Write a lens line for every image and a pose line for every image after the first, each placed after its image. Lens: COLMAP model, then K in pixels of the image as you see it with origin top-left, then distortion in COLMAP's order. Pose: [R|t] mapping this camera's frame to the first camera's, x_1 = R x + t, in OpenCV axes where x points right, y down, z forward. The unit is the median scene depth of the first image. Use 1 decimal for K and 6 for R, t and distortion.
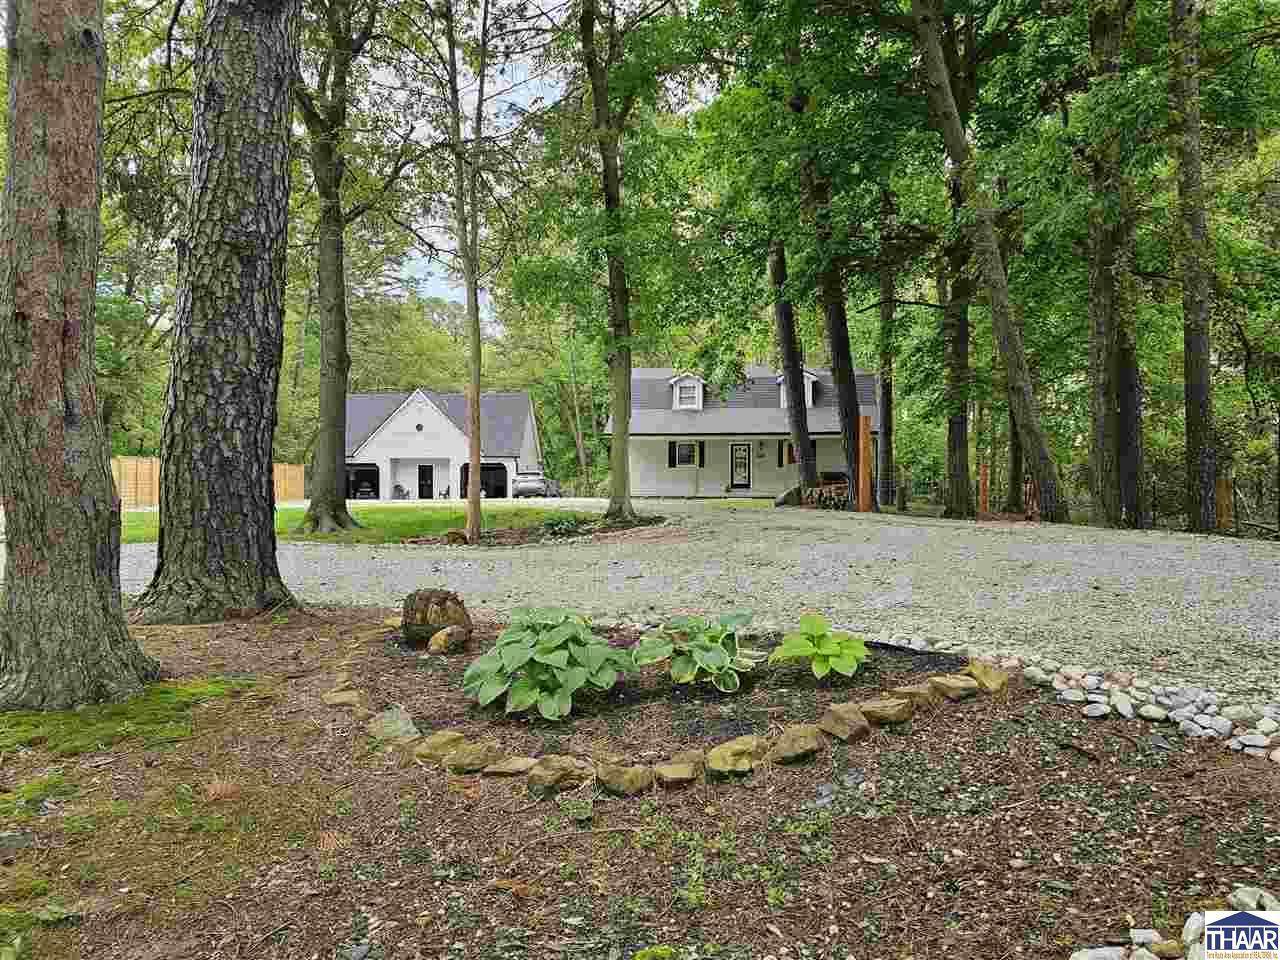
lens RADIAL K [[849.1, 0, 668.4], [0, 849.1, 492.1], [0, 0, 1]] dist [0.000366, -0.002915]
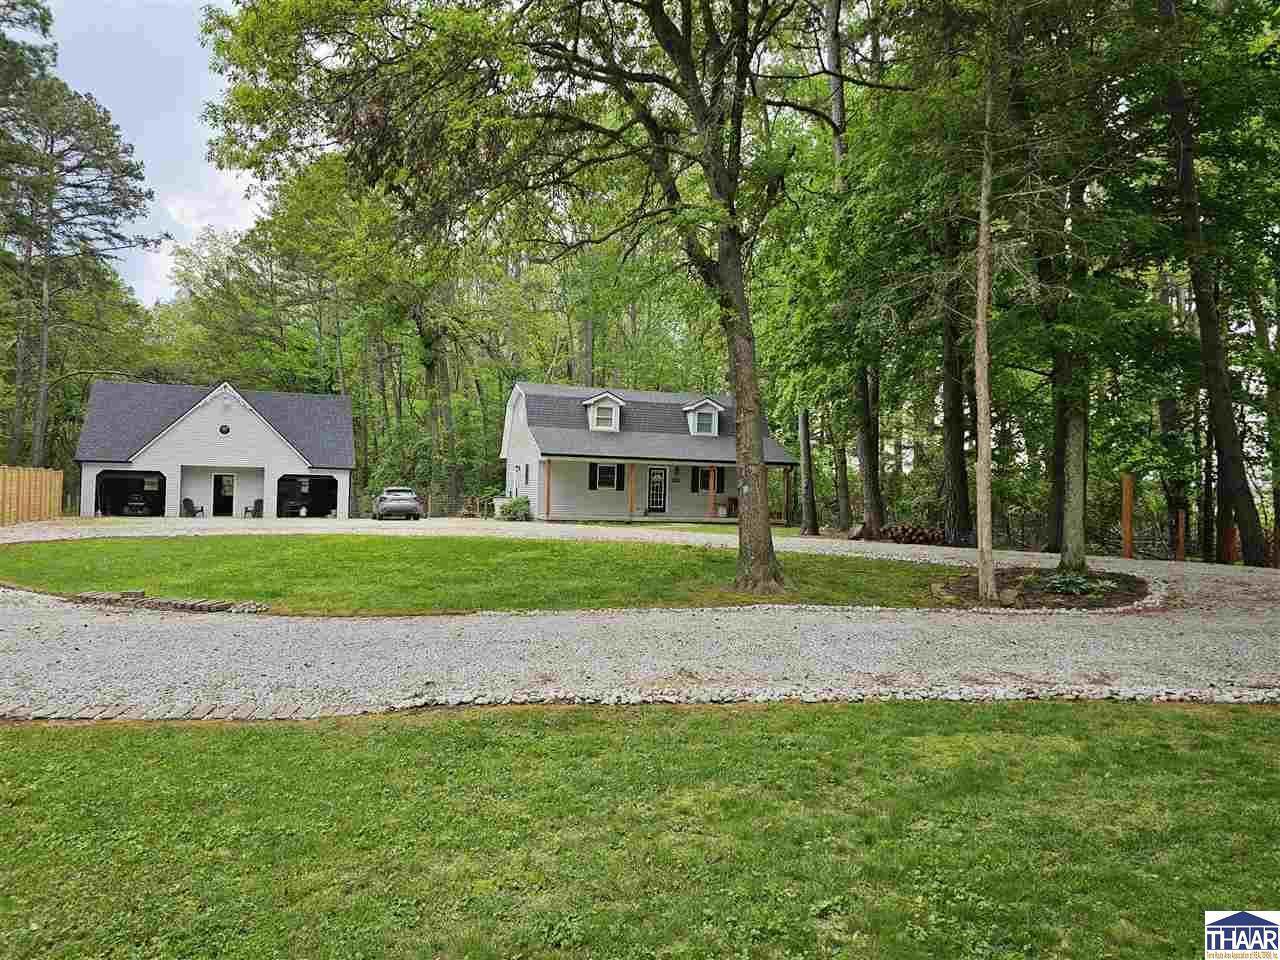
lens RADIAL K [[849.1, 0, 668.4], [0, 849.1, 492.1], [0, 0, 1]] dist [0.000366, -0.002915]
pose [[0.888563, 0.023962, 0.458129, -0.356530], [-0.016398, 0.999656, -0.020480, -0.007768], [-0.458462, 0.010686, 0.888650, 0.097411]]
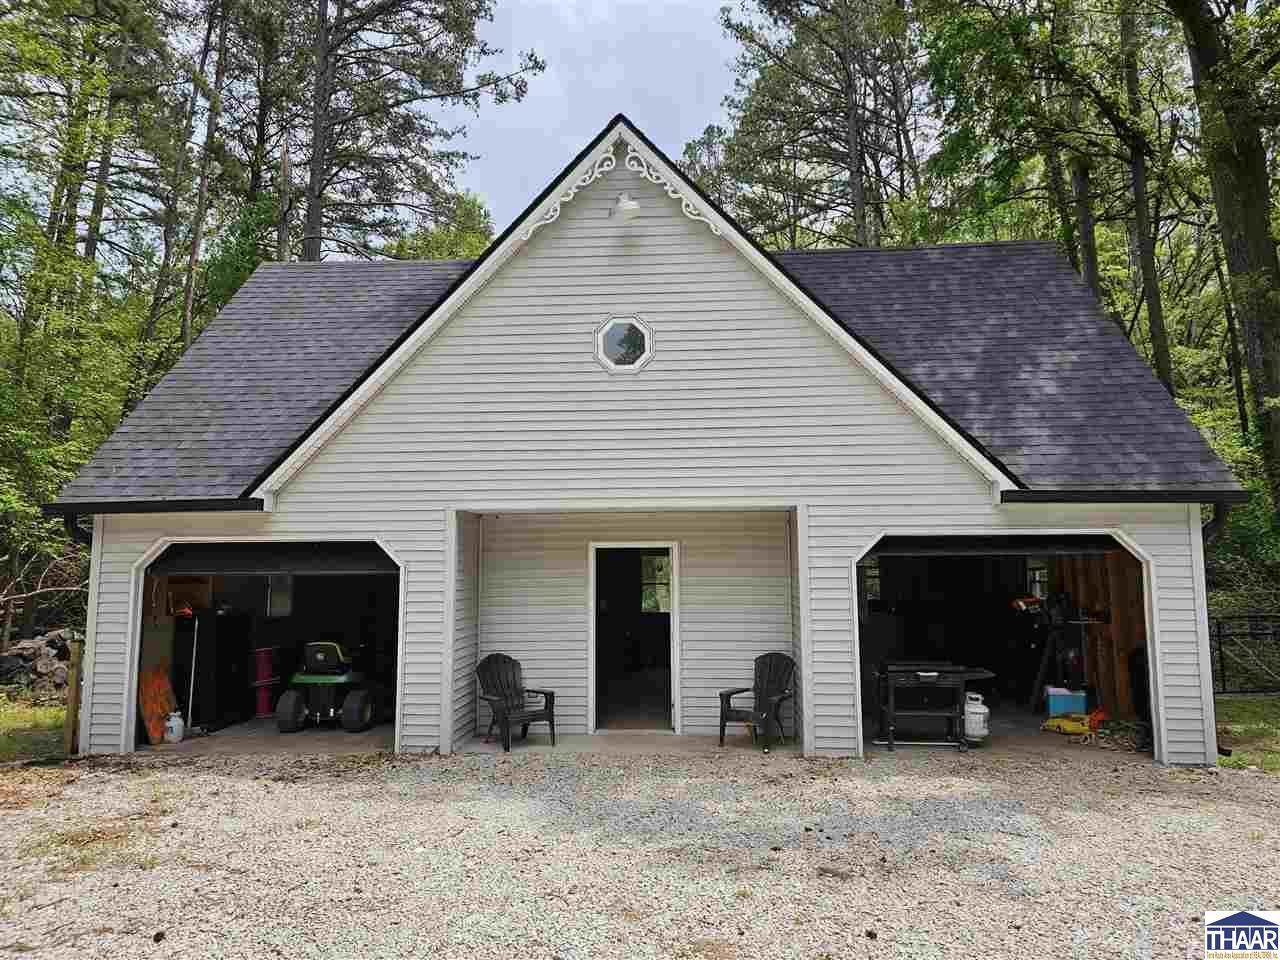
lens RADIAL K [[849.1, 0, 668.4], [0, 849.1, 492.1], [0, 0, 1]] dist [0.000366, -0.002915]
pose [[0.999731, -0.005300, -0.022580, -0.349141], [0.002824, 0.994117, -0.108271, -0.031231], [0.023021, 0.108178, 0.993865, 1.025039]]
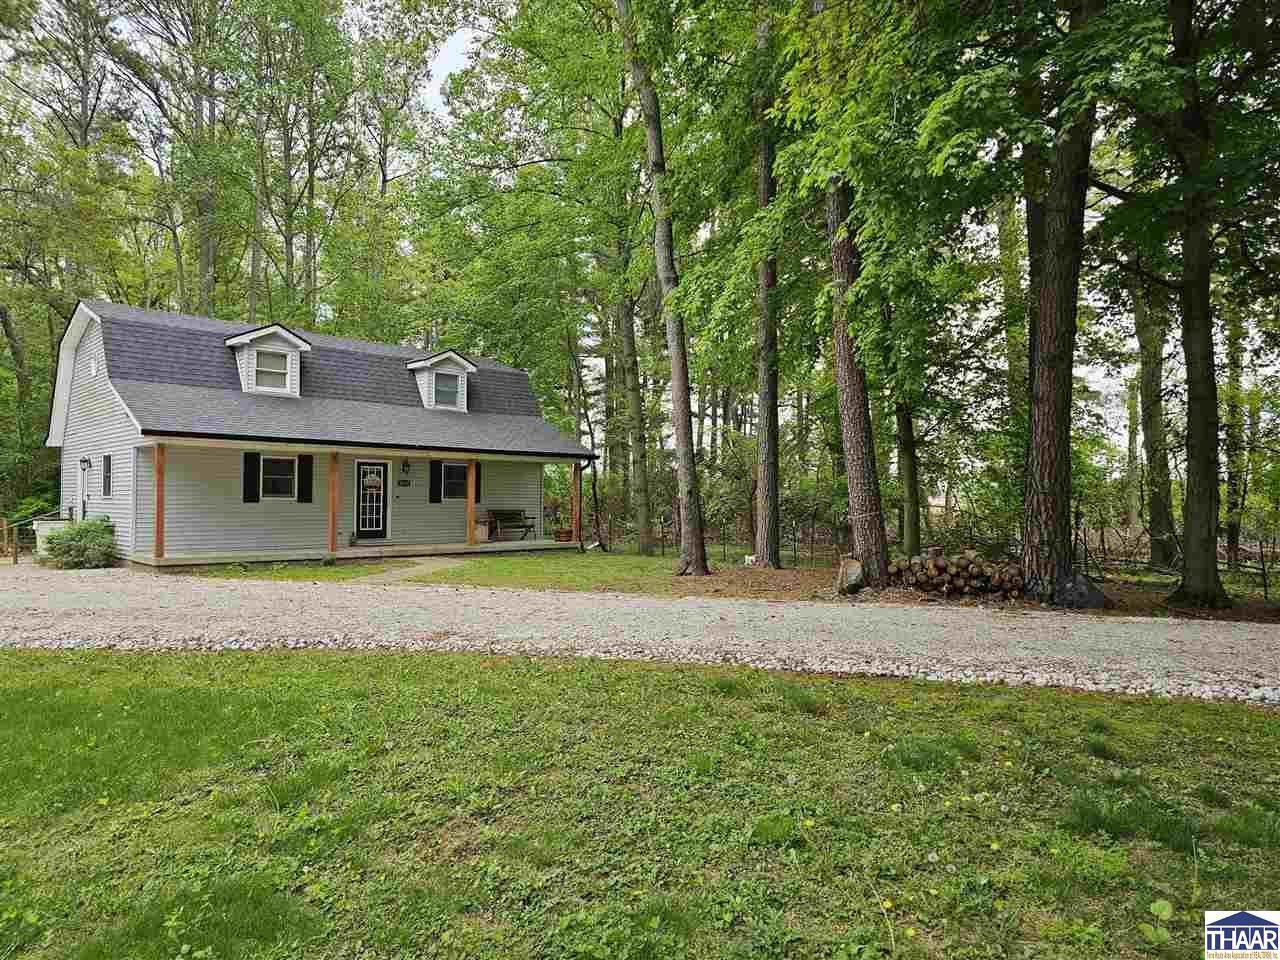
lens RADIAL K [[849.1, 0, 668.4], [0, 849.1, 492.1], [0, 0, 1]] dist [0.000366, -0.002915]
pose [[0.620691, 0.013801, 0.783934, -0.242540], [0.009989, 0.999625, -0.025507, -0.019044], [-0.783991, 0.023663, 0.620320, 0.465372]]
